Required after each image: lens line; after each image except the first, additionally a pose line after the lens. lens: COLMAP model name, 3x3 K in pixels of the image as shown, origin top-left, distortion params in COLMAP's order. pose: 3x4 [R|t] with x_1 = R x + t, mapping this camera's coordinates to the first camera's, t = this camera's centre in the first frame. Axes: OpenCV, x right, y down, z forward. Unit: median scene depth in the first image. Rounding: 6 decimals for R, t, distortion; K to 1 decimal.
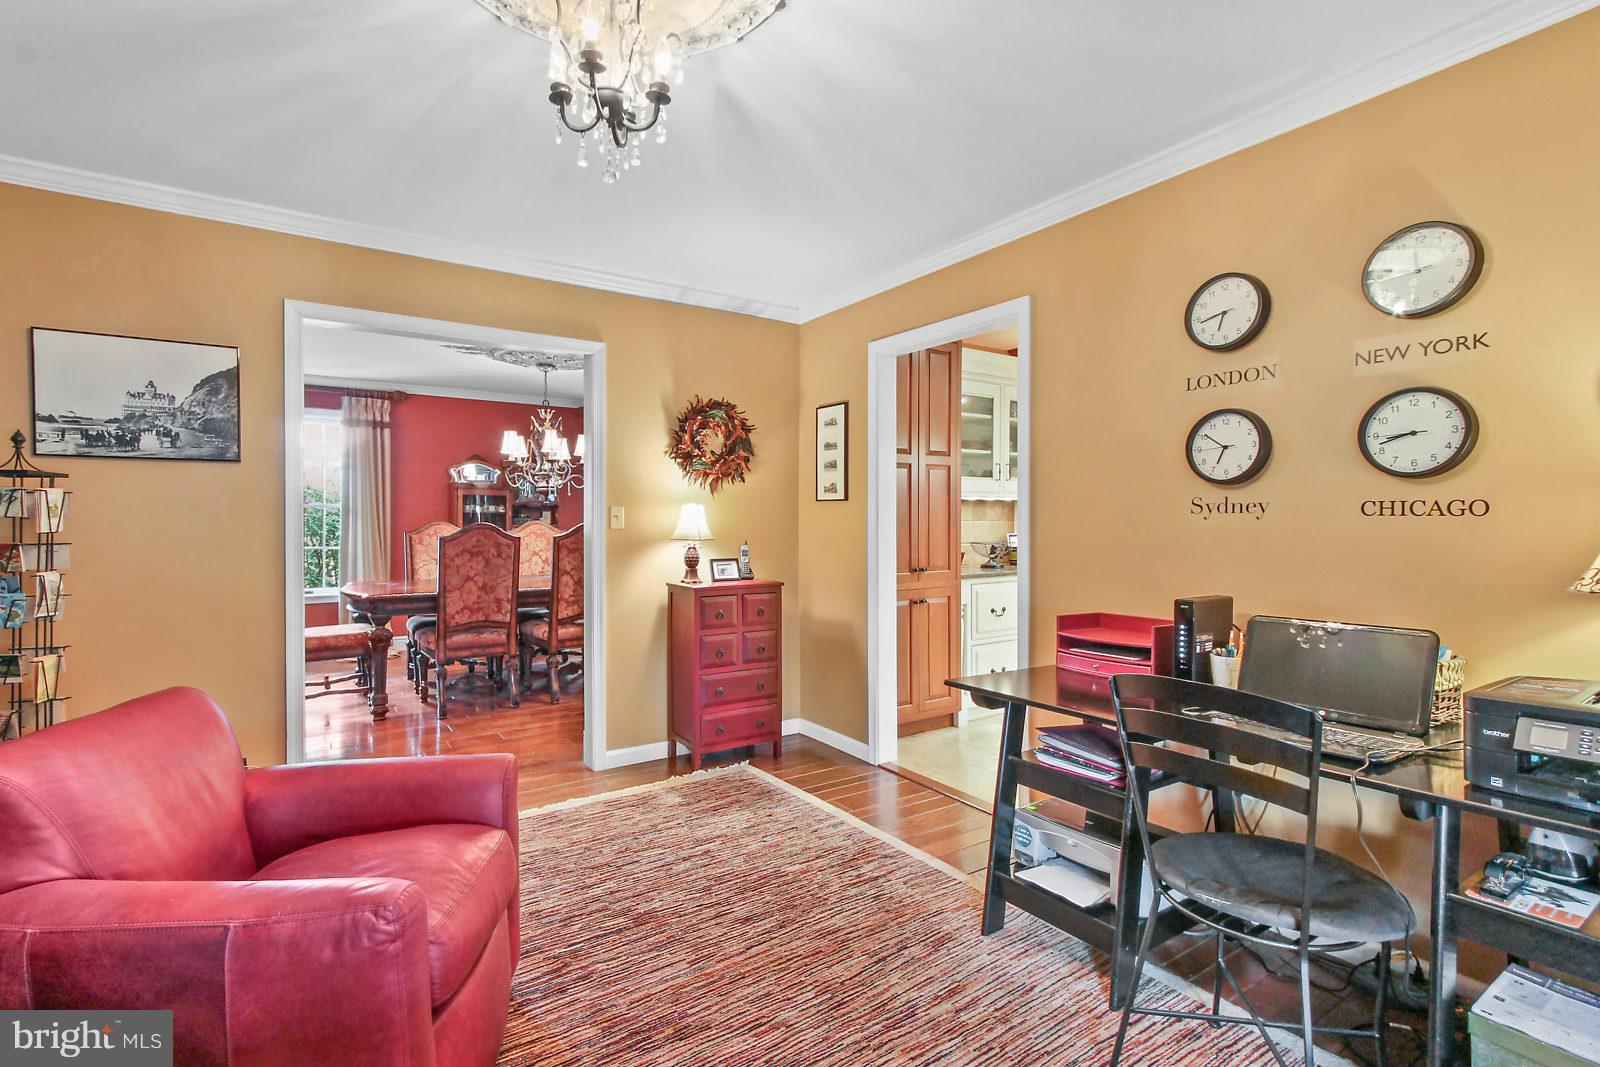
lens RADIAL K [[752.4, 0, 789.3], [0, 752.4, 530.1], [0, 0, 1]] dist [0.005518, 0.001015]
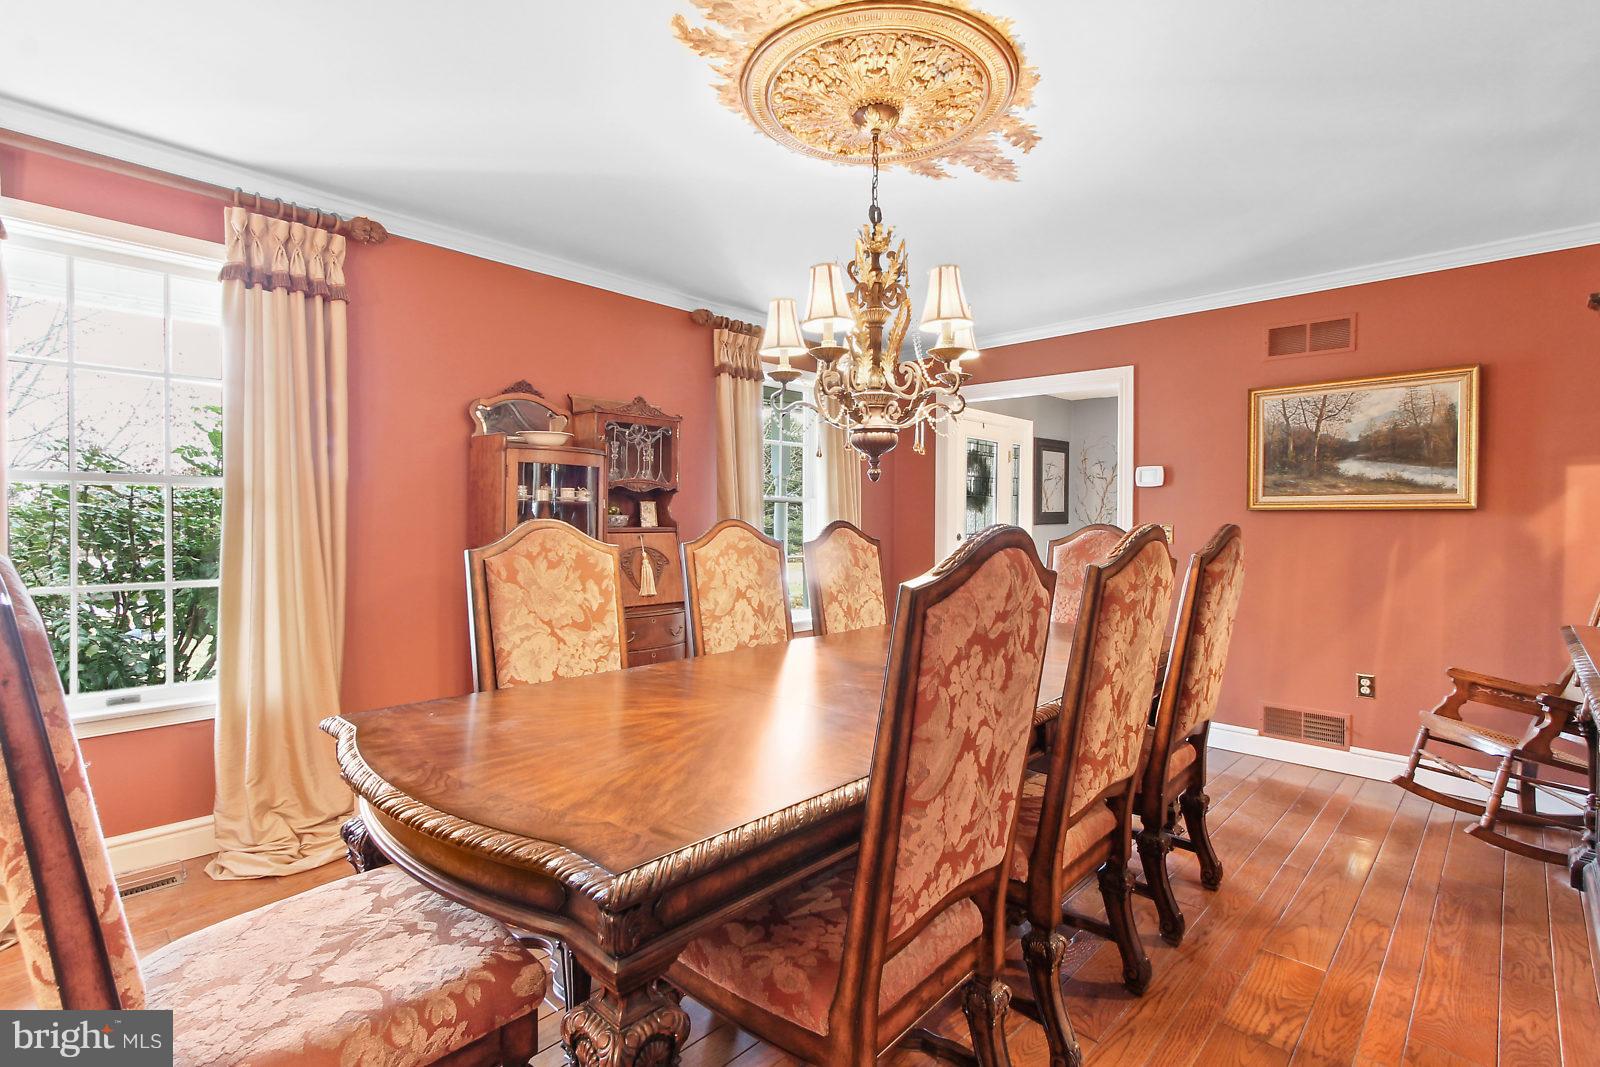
lens RADIAL K [[752.4, 0, 809.1], [0, 752.4, 530.9], [0, 0, 1]] dist [0.005518, 0.001015]
pose [[0.975854, -0.005293, 0.218360, -0.371717], [0.004478, 0.999981, 0.004229, -0.006394], [-0.218378, -0.003149, 0.975859, 0.531135]]
